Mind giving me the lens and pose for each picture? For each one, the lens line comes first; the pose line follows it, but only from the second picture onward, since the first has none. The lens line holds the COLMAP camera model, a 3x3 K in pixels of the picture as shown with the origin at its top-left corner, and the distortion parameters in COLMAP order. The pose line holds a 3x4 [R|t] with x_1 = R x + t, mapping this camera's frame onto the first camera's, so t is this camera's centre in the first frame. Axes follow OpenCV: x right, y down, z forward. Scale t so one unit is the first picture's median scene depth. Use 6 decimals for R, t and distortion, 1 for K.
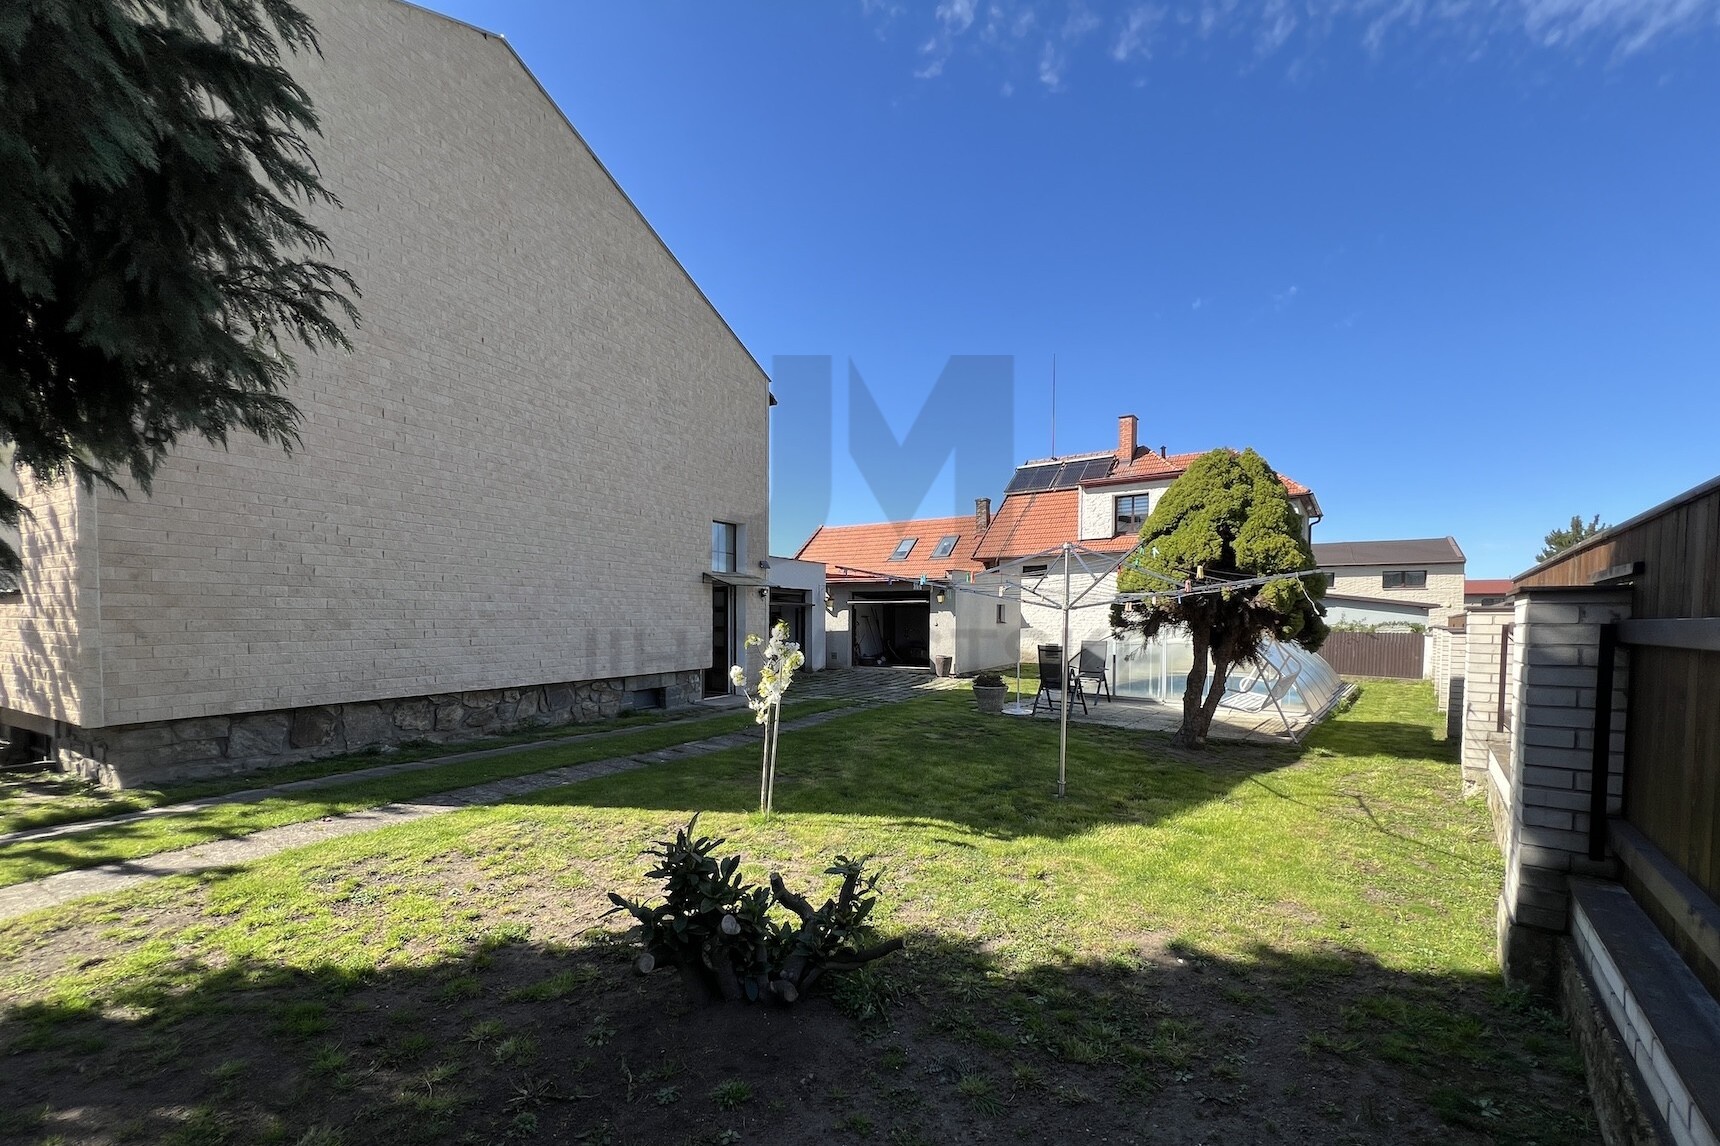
lens RADIAL K [[691.3, 0, 859.9], [0, 691.3, 640.1], [0, 0, 1]] dist [-0.001064, -0.000093]
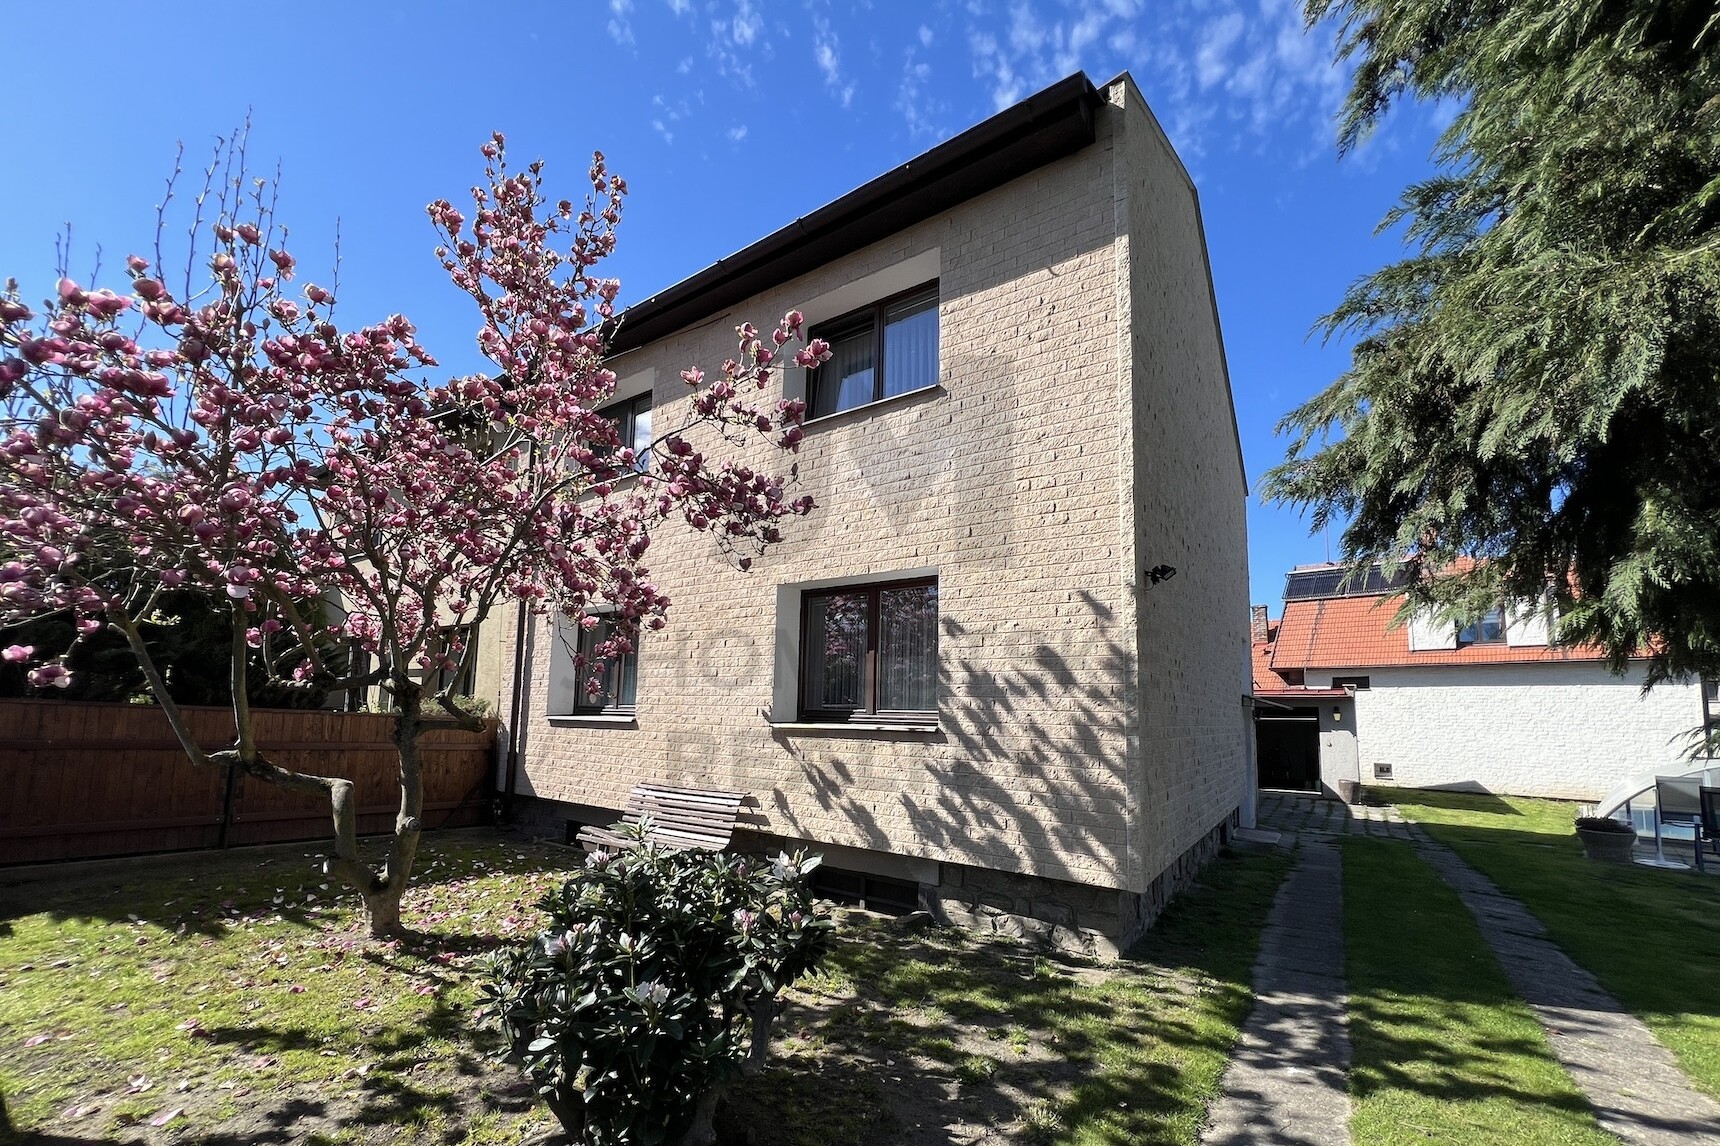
lens RADIAL K [[683.3, 0, 861.8], [0, 683.3, 641.5], [0, 0, 1]] dist [-0.001484, -0.000408]
pose [[0.992220, 0.001302, -0.124489, -0.372279], [-0.018734, 0.990121, -0.138960, -0.018881], [0.123078, 0.140211, 0.982442, 0.006098]]
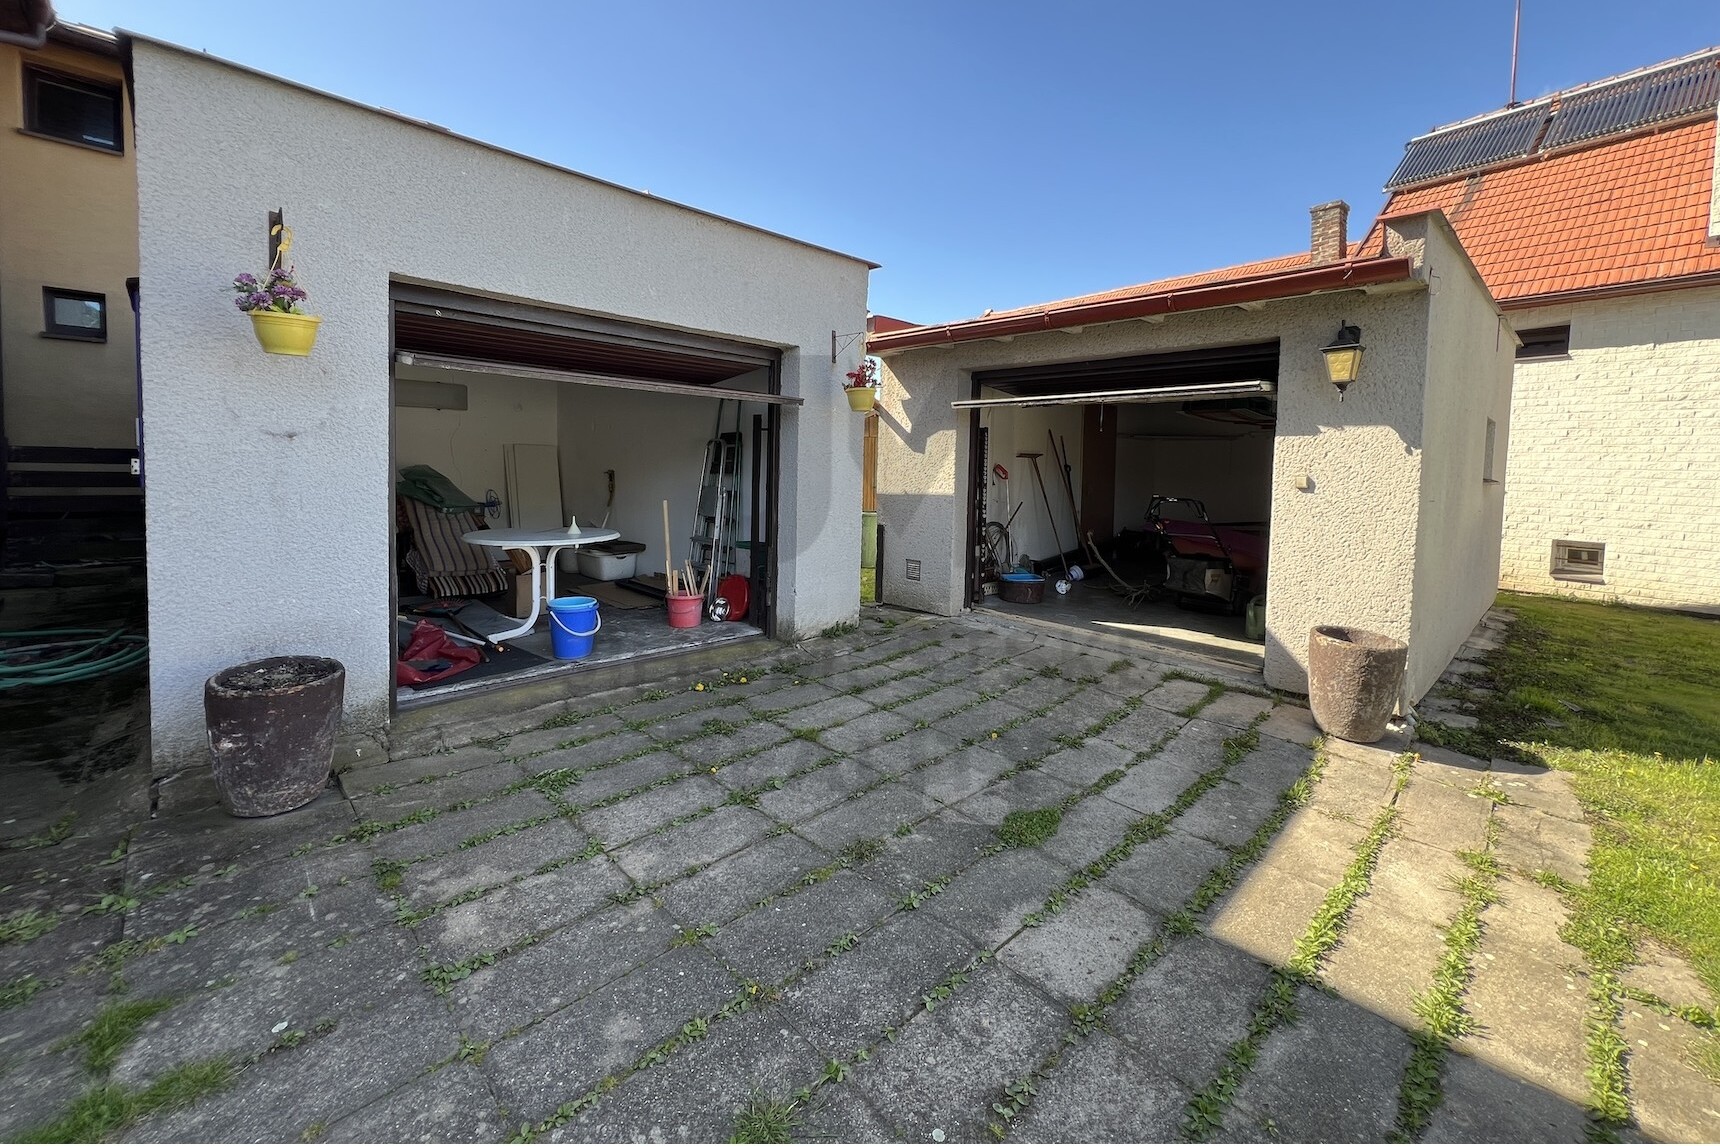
lens RADIAL K [[685.2, 0, 857.7], [0, 685.2, 498.5], [0, 0, 1]] dist [-0.000695, -0.000118]
pose [[0.952824, 0.032448, -0.301783, 0.035013], [-0.028179, 0.999432, 0.018487, -0.016553], [0.302211, -0.009111, 0.953197, 0.691936]]
